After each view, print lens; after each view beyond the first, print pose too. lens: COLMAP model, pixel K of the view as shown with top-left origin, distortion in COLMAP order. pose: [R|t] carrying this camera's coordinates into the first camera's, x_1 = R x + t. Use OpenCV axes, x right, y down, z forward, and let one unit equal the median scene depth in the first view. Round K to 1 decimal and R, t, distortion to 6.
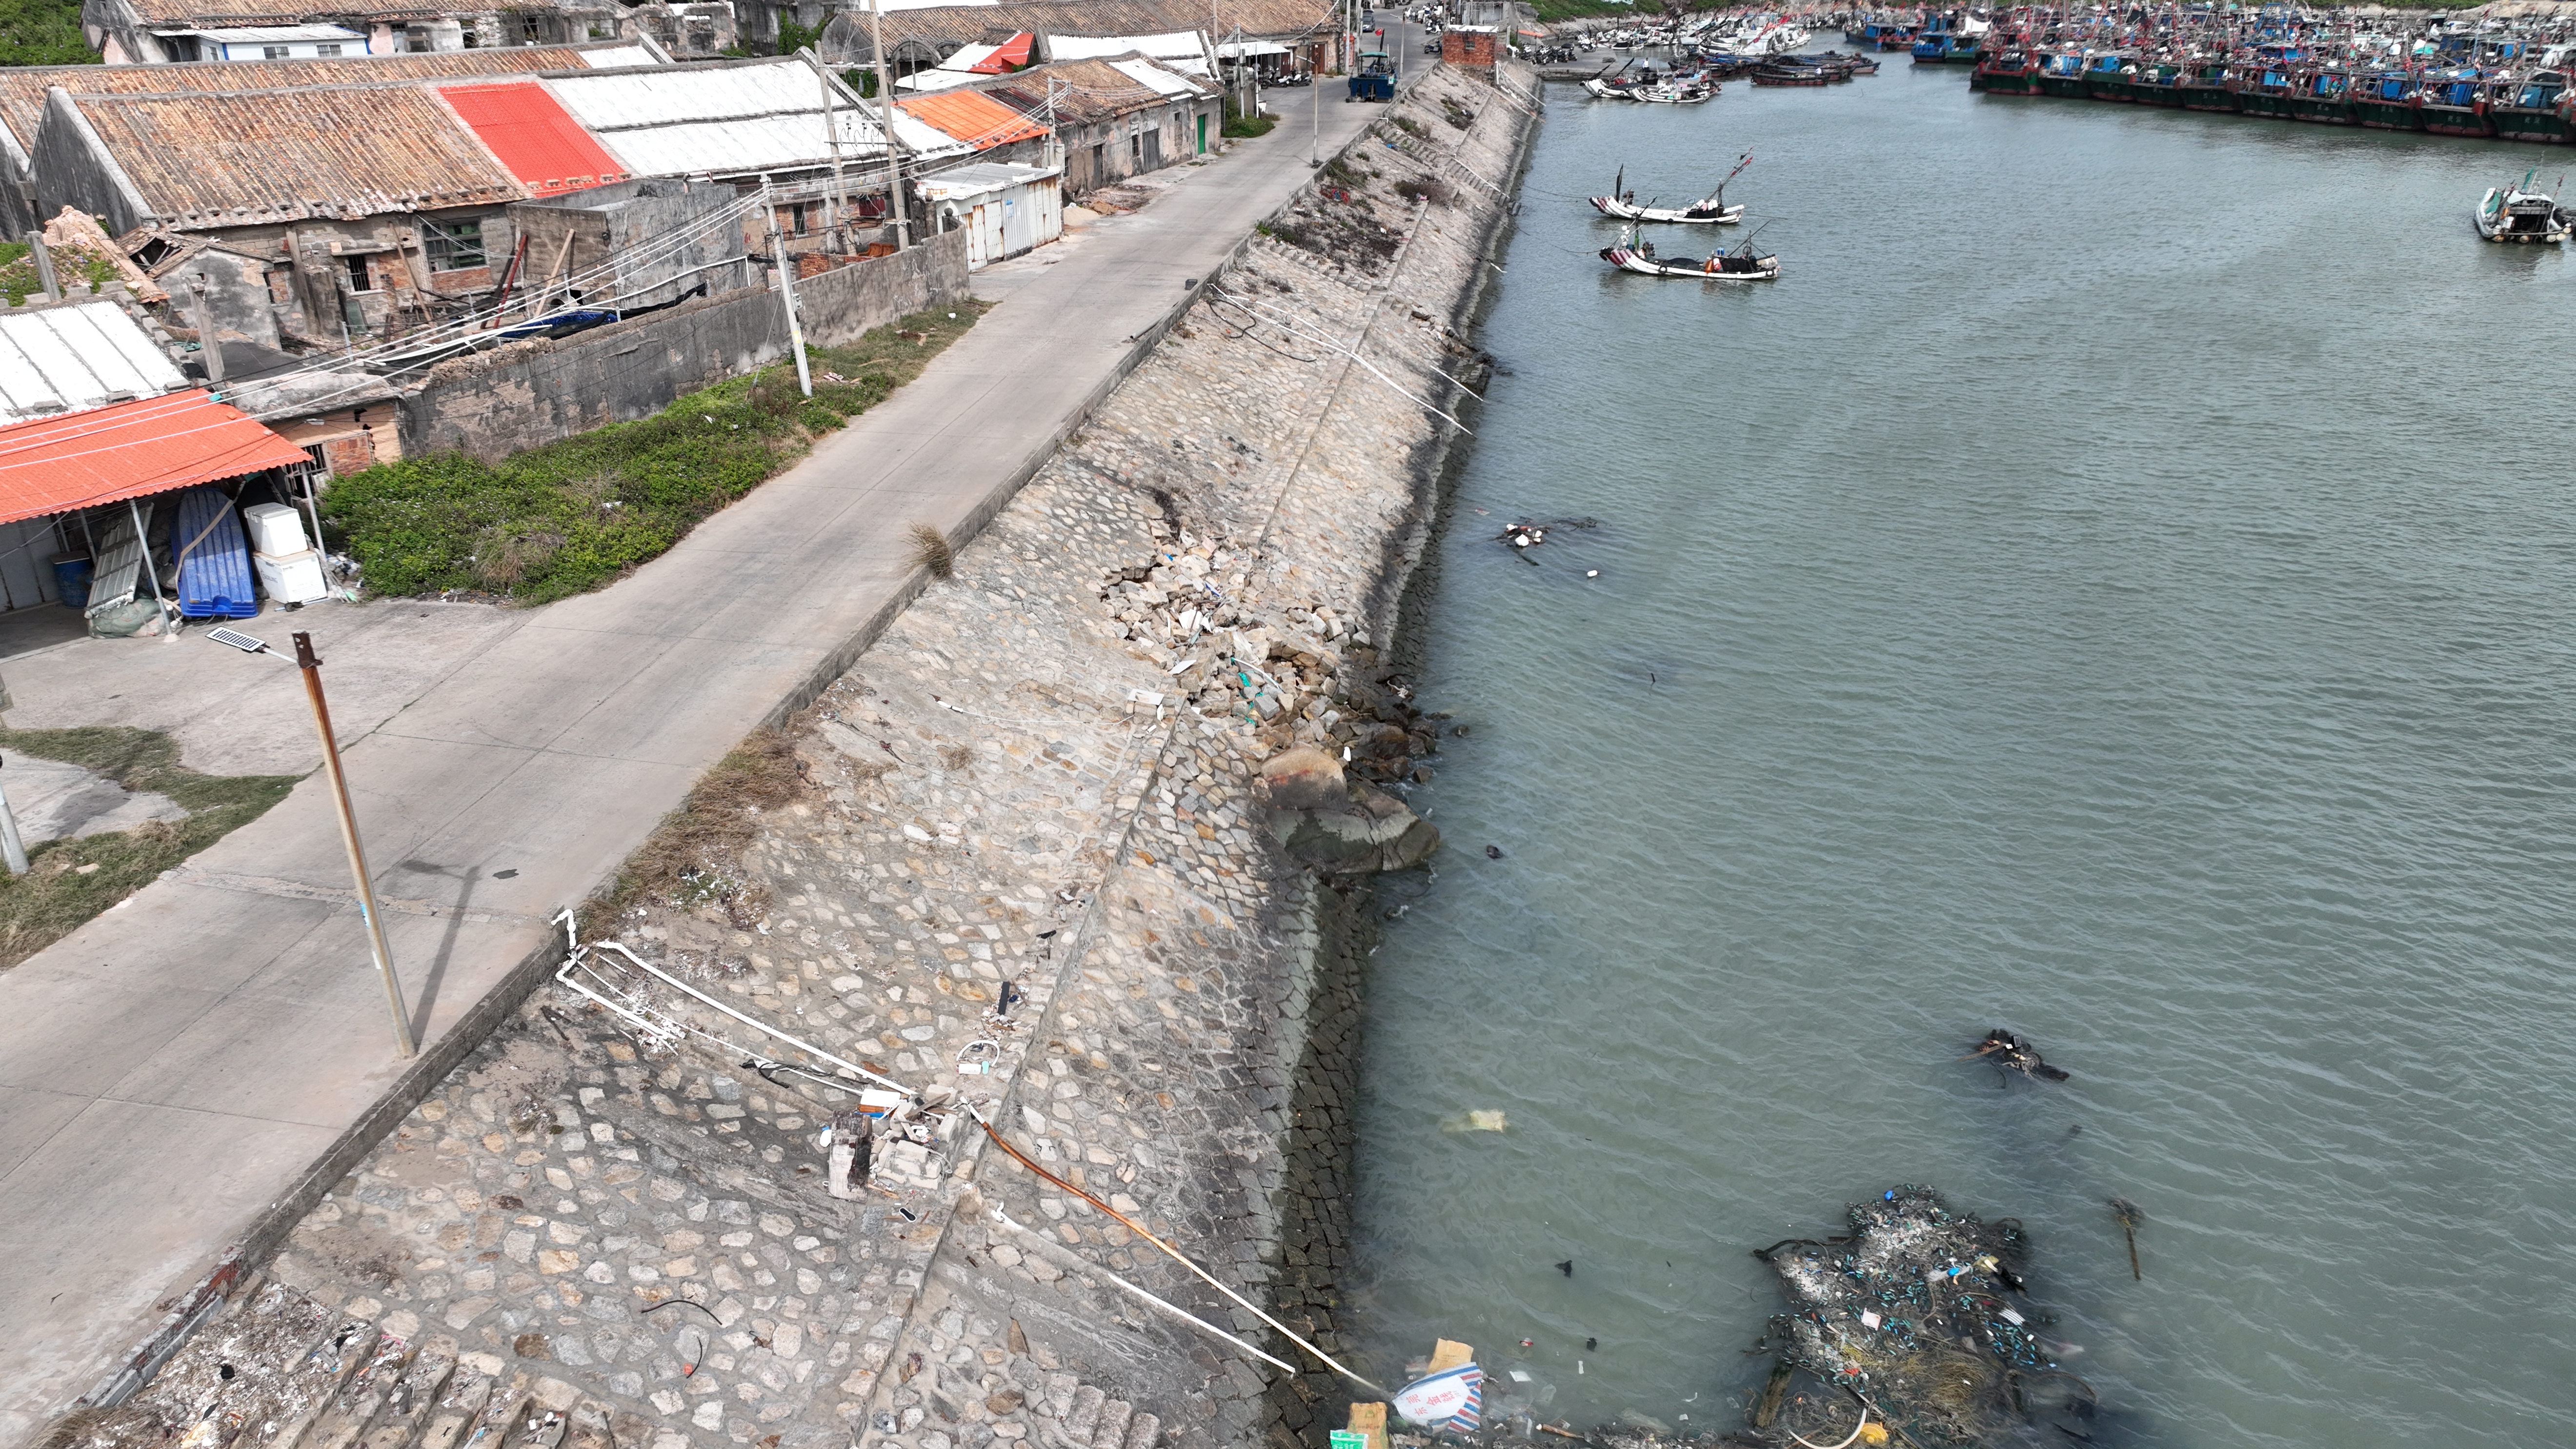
lens RADIAL K [[1808.9, 0, 1288.0], [0, 1808.9, 724.5], [0, 0, 1]] dist [0.003905, -0.006742]
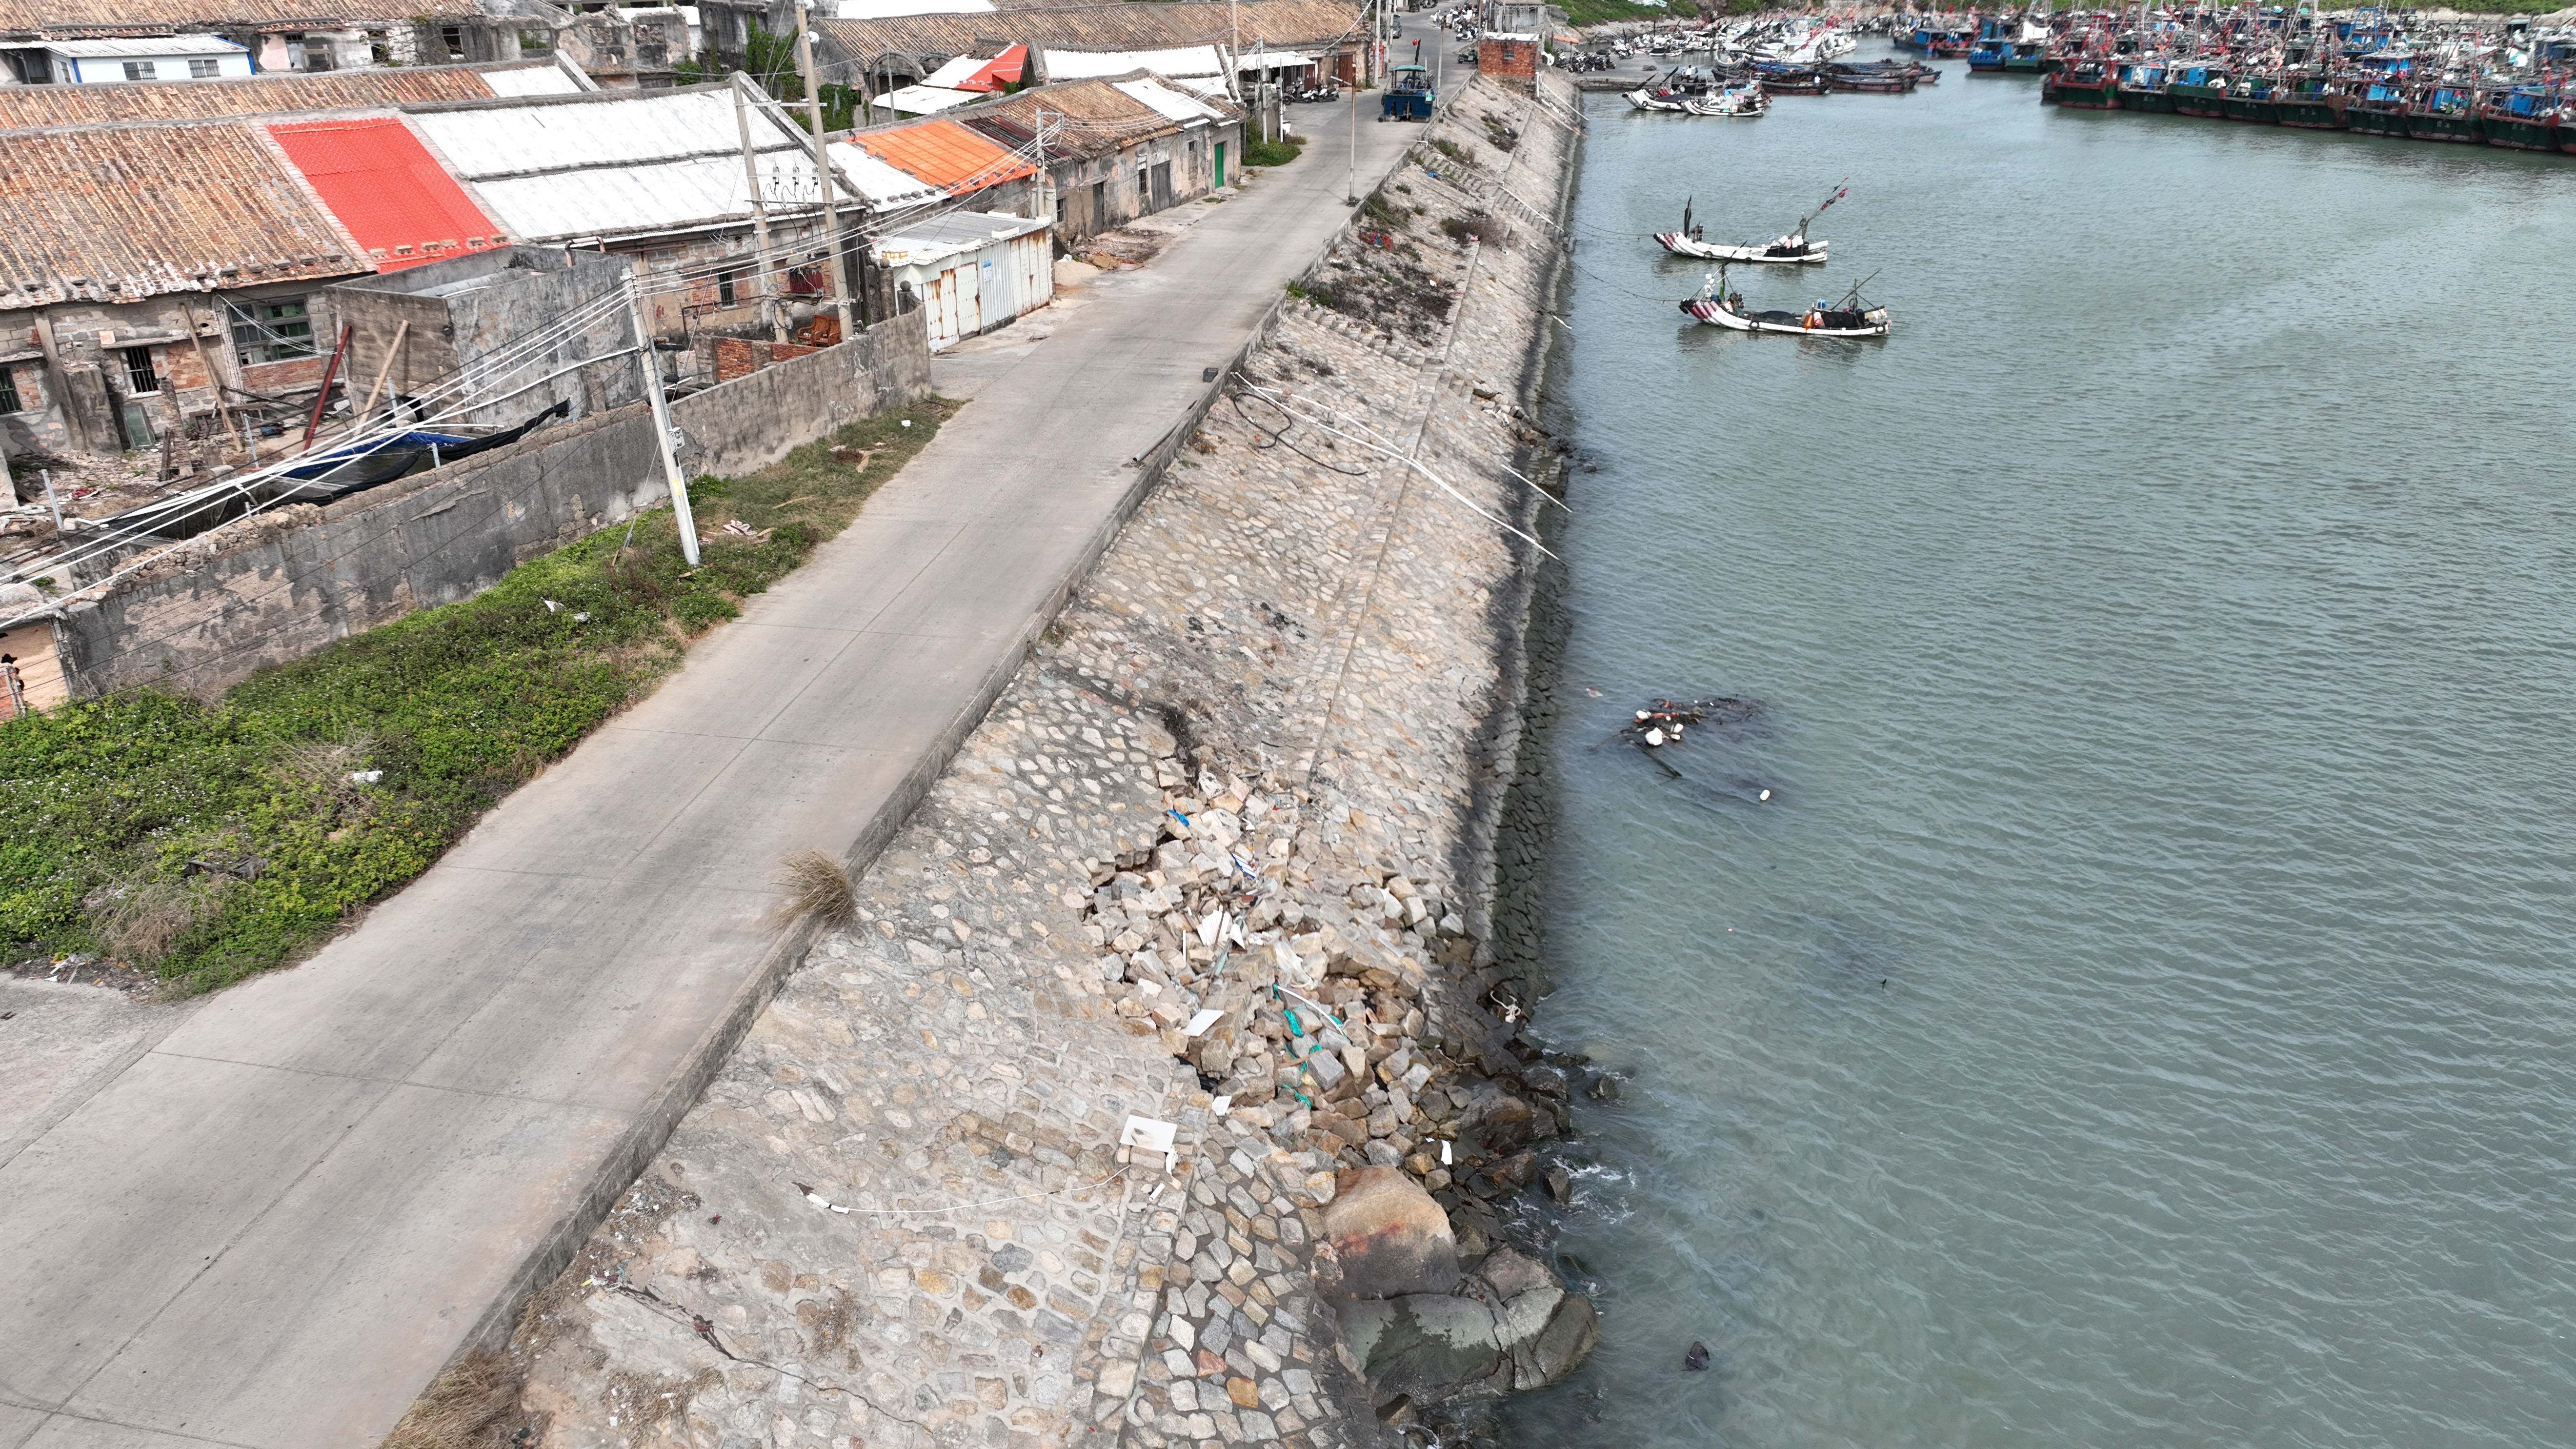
lens RADIAL K [[1811.6, 0, 1288.0], [0, 1811.6, 724.5], [0, 0, 1]] dist [-0.000847, 0.005727]
pose [[0.999980, 0.004671, -0.004266, -0.016699], [-0.004668, 0.999989, 0.000760, -0.098772], [0.004269, -0.000740, 0.999991, 0.220789]]
